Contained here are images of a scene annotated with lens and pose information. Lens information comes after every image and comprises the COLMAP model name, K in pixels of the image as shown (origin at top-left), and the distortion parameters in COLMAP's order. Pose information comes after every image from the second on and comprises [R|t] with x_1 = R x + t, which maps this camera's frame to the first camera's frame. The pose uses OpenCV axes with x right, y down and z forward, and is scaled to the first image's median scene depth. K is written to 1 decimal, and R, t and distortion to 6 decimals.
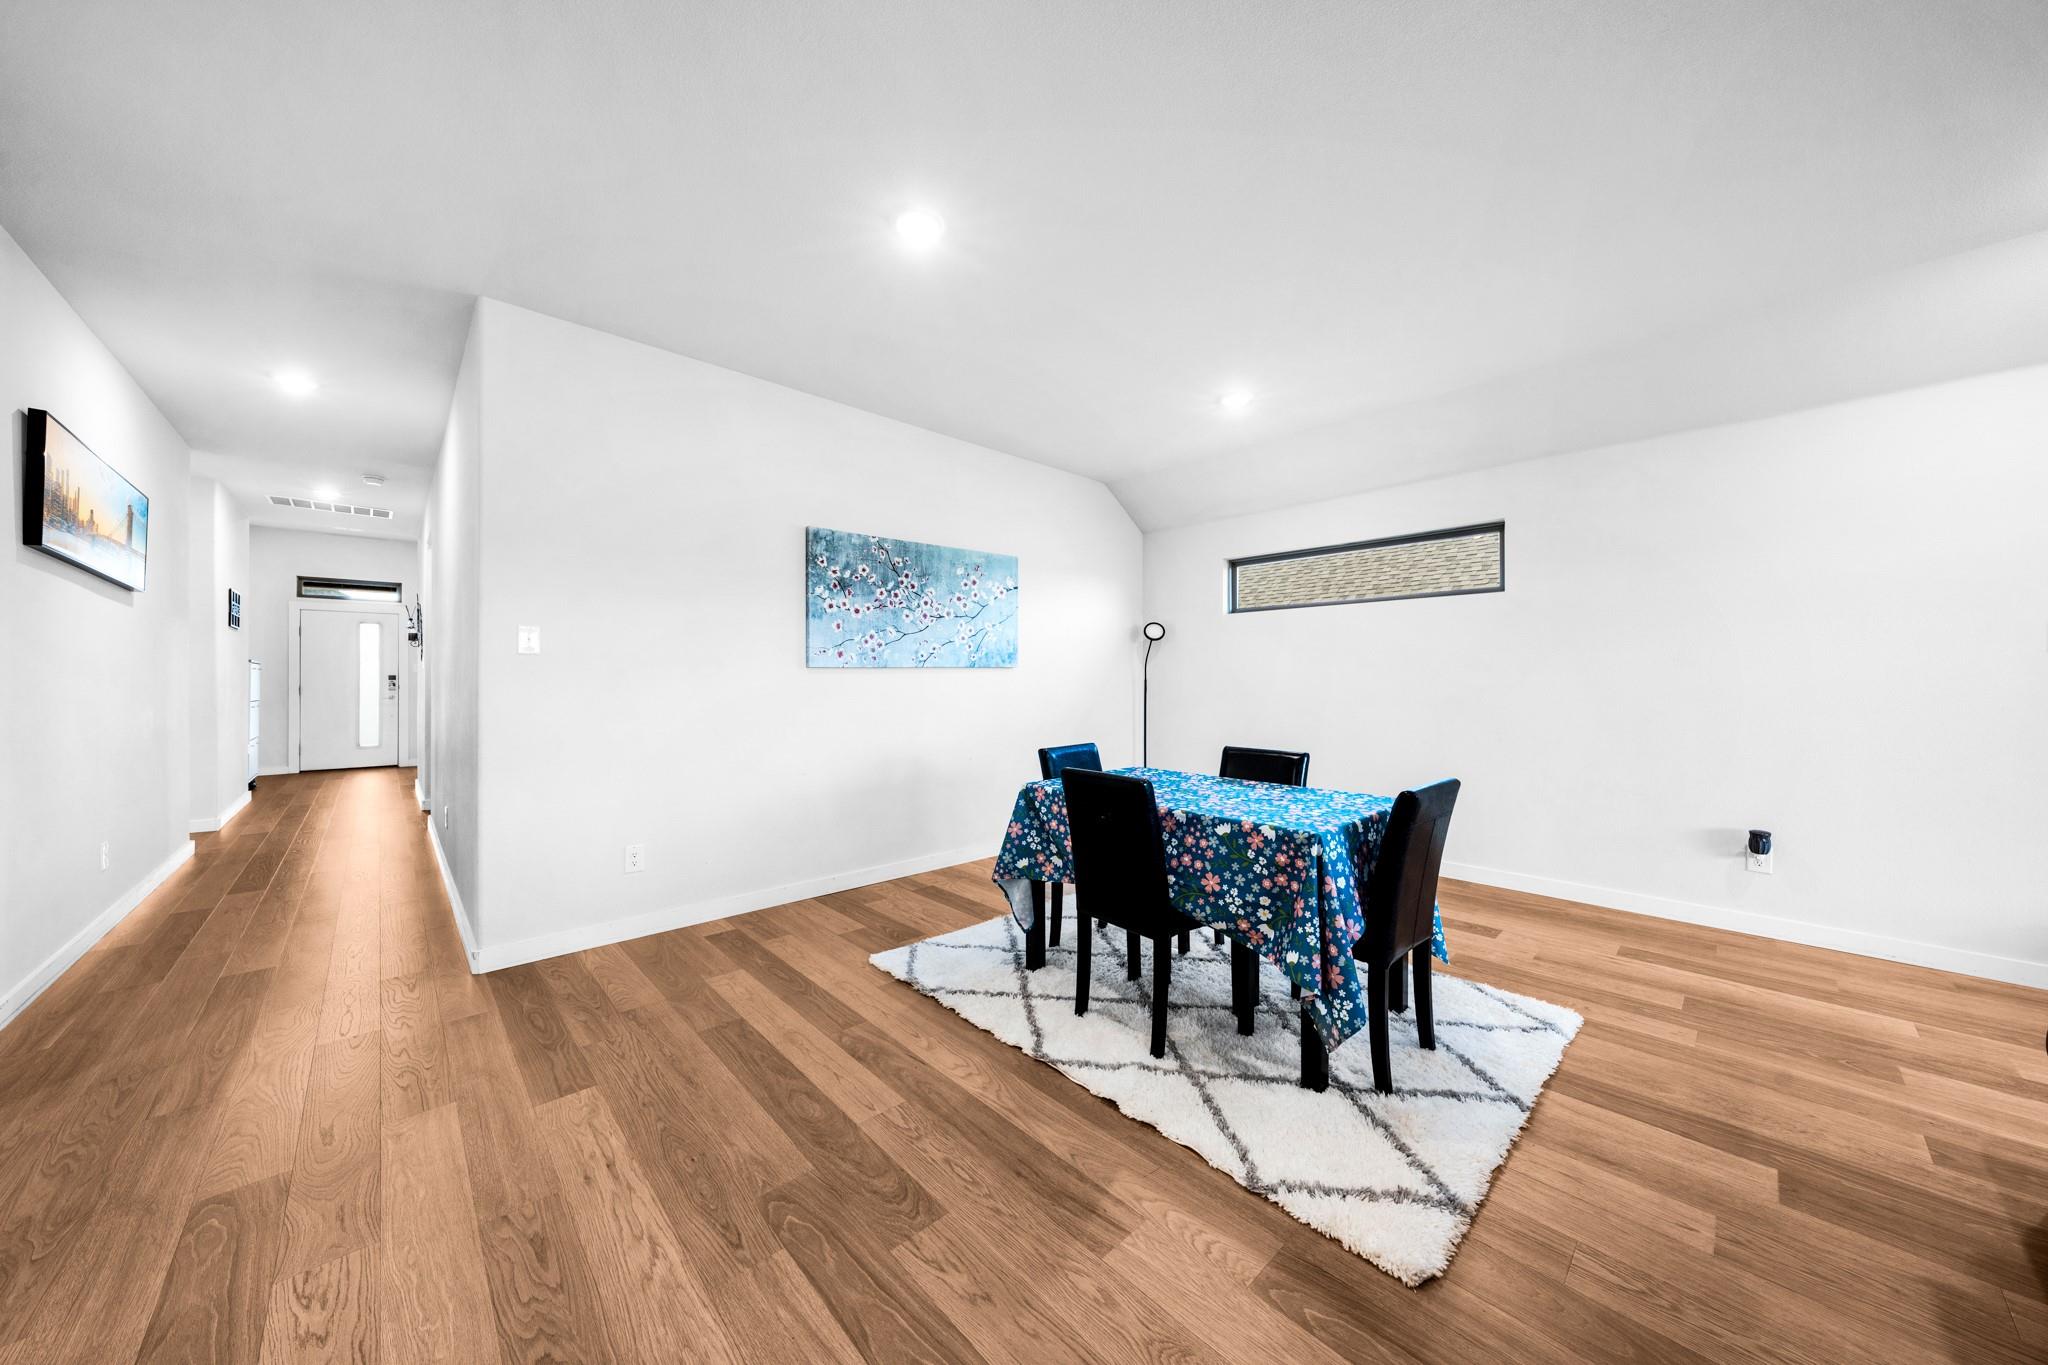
lens RADIAL K [[700.9, 0, 1013.4], [0, 700.9, 663.3], [0, 0, 1]] dist [0.003310, -0.000055]
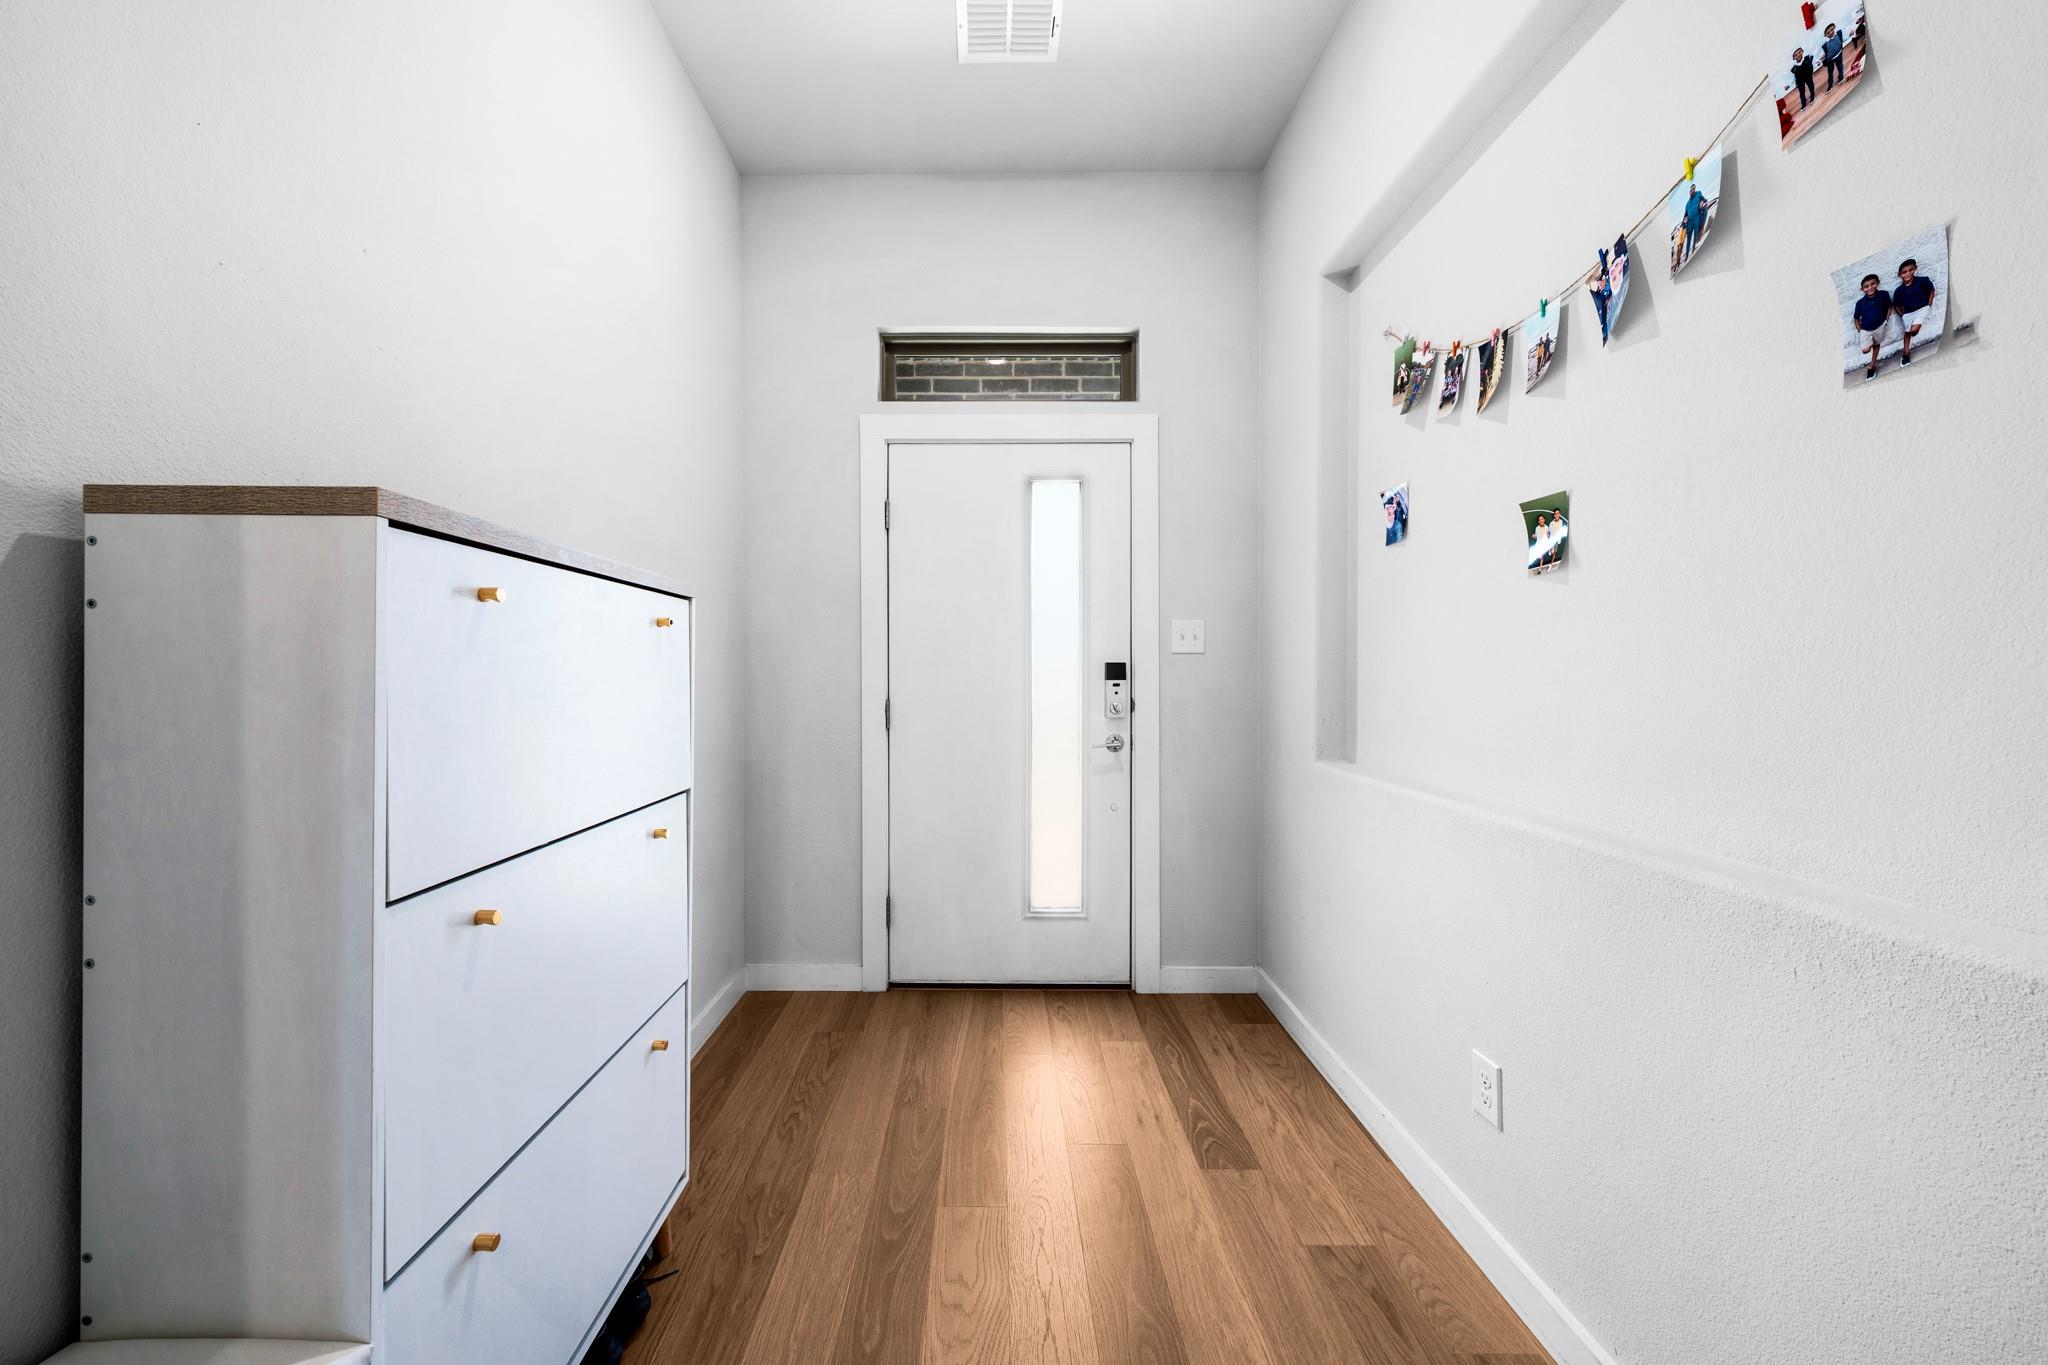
lens RADIAL K [[700.9, 0, 1013.4], [0, 700.9, 663.3], [0, 0, 1]] dist [0.003310, -0.000055]
pose [[0.760045, 0.004952, -0.649852, -0.493957], [0.006024, 0.999874, 0.014665, 0.008961], [0.649843, -0.015061, 0.759920, 0.512474]]
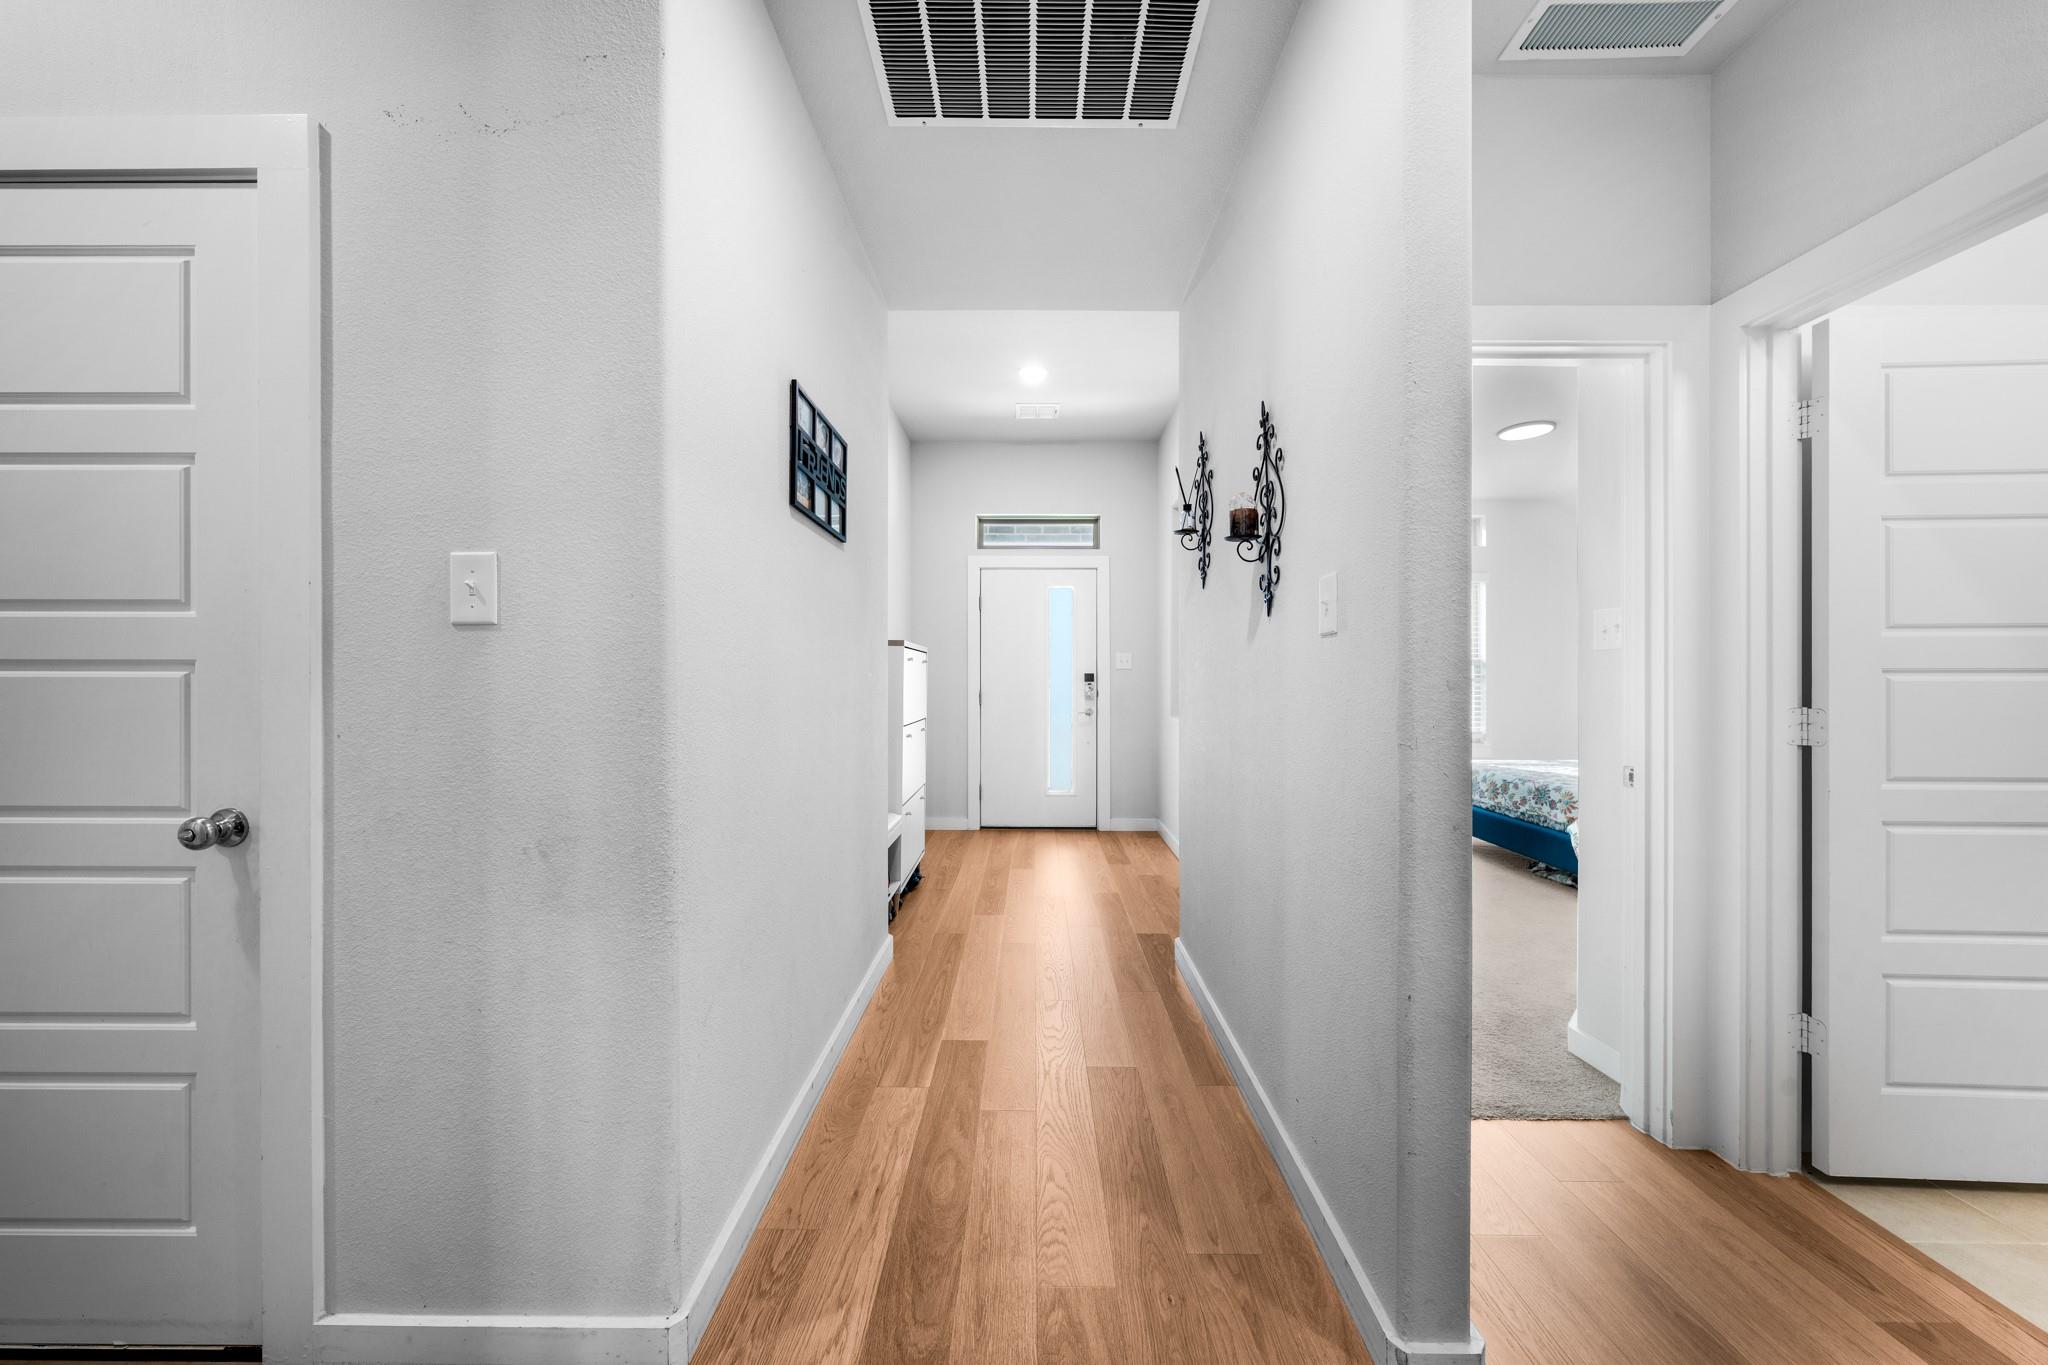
lens RADIAL K [[687.1, 0, 1028.9], [0, 687.1, 673.2], [0, 0, 1]] dist [0.000197, 0.000095]
pose [[0.736858, 0.006672, -0.676015, -0.358495], [0.004227, 0.999886, 0.014475, 0.005775], [0.676035, -0.013523, 0.736746, 0.364765]]
